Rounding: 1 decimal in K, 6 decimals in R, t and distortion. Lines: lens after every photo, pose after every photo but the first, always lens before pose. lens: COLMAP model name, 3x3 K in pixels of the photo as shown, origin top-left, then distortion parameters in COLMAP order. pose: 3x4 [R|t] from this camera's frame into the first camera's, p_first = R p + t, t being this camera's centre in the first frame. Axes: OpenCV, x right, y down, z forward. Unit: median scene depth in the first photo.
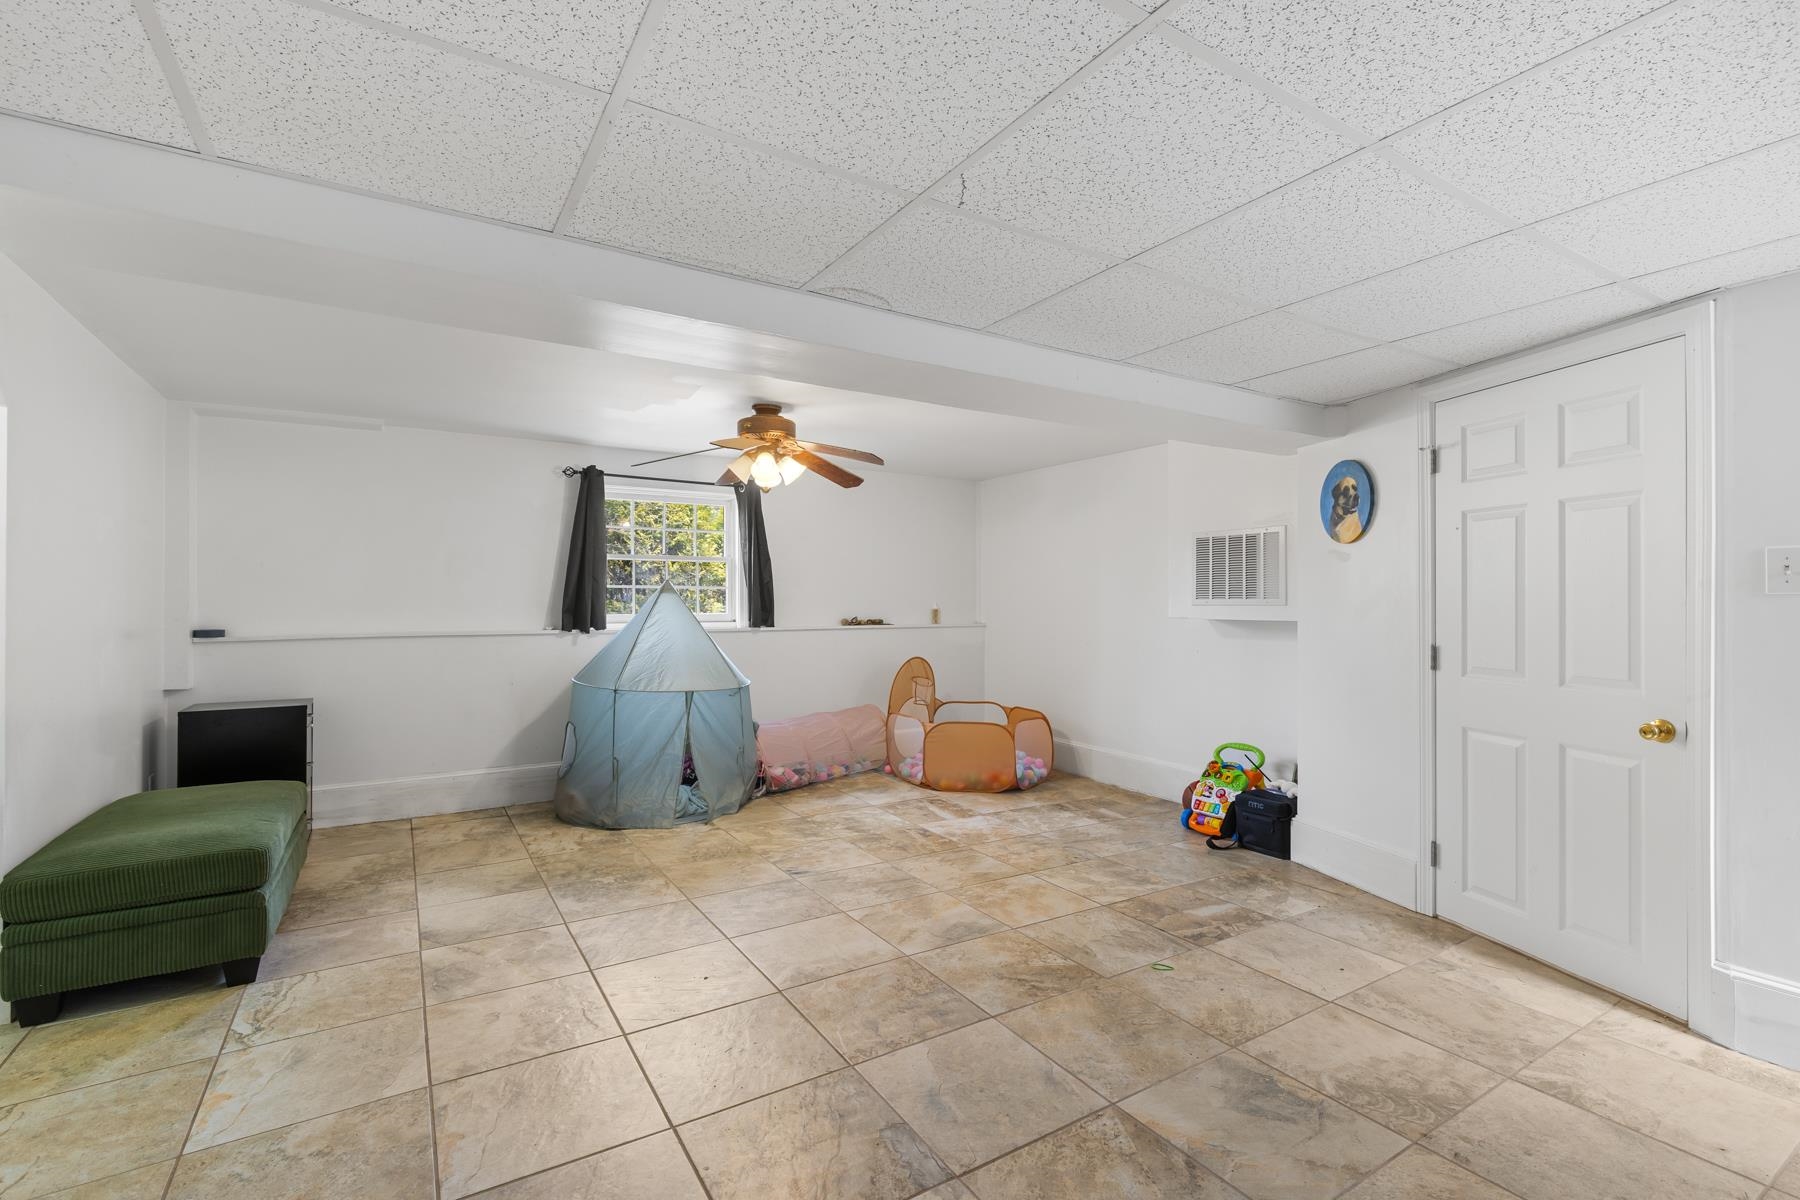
lens RADIAL K [[813.7, 0, 910.4], [0, 813.7, 604.8], [0, 0, 1]] dist [-0.002153, -0.000093]
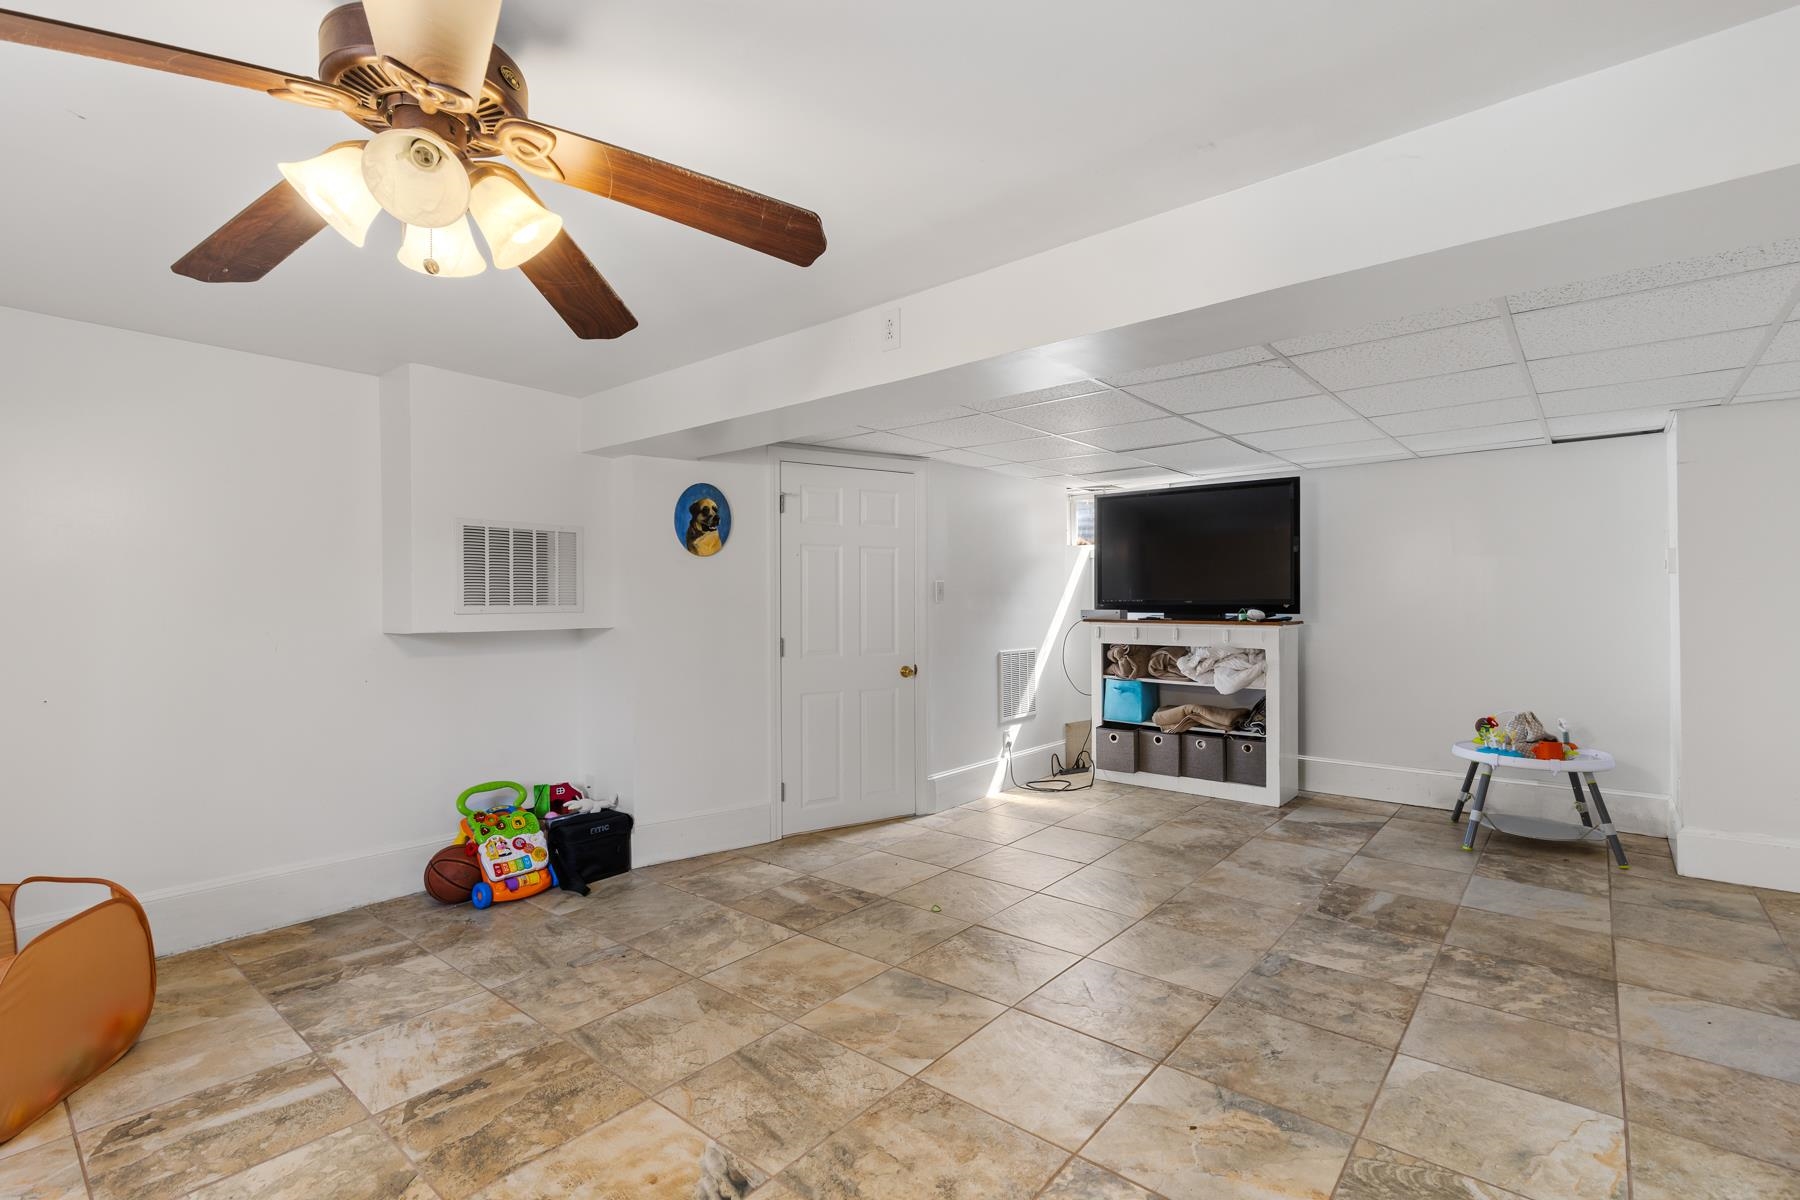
lens RADIAL K [[813.7, 0, 909.3], [0, 813.7, 591.4], [0, 0, 1]] dist [-0.002153, -0.000093]
pose [[-0.304923, 0.015494, 0.952251, -0.636676], [0.012137, 0.999850, -0.012382, -0.008101], [-0.952300, 0.007782, -0.305065, 1.068243]]
